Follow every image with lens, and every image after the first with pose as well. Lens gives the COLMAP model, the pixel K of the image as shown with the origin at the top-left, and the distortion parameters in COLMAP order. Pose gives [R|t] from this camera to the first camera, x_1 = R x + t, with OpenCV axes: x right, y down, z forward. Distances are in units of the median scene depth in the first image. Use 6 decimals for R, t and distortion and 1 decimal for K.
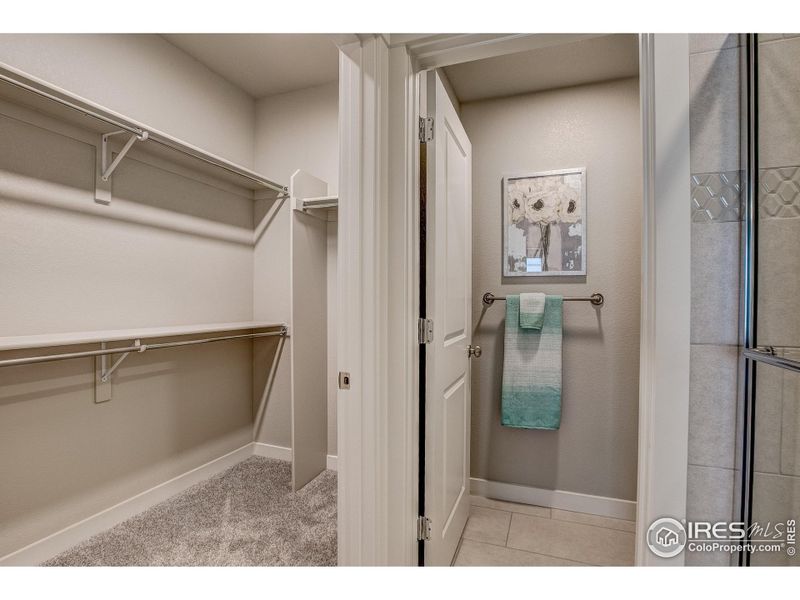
lens RADIAL K [[379.2, 0, 402.3], [0, 379.2, 302.9], [0, 0, 1]] dist [-0.031244, 0.006138]
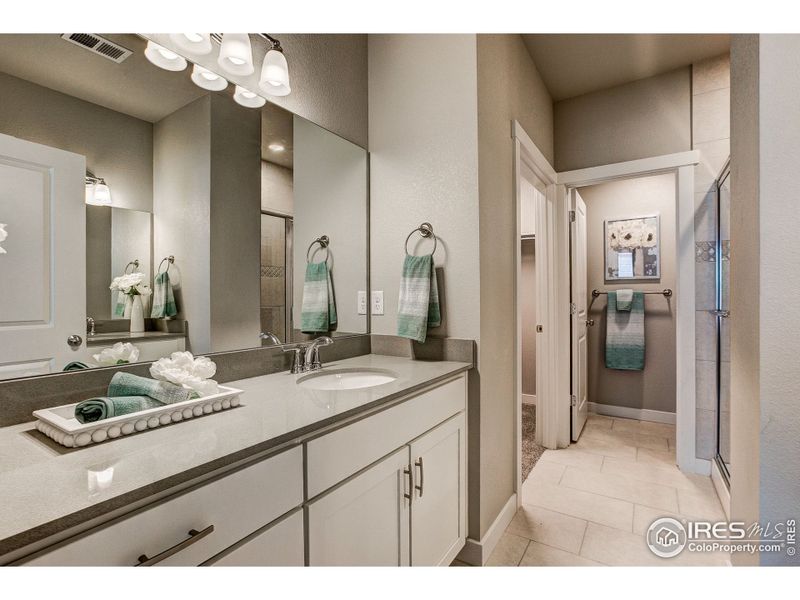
lens RADIAL K [[379.2, 0, 394.0], [0, 379.2, 296.6], [0, 0, 1]] dist [-0.031244, 0.006138]
pose [[0.976595, -0.009888, -0.214861, -0.304641], [0.008915, 0.999945, -0.005494, 0.005298], [0.214903, 0.003450, 0.976629, -0.863522]]
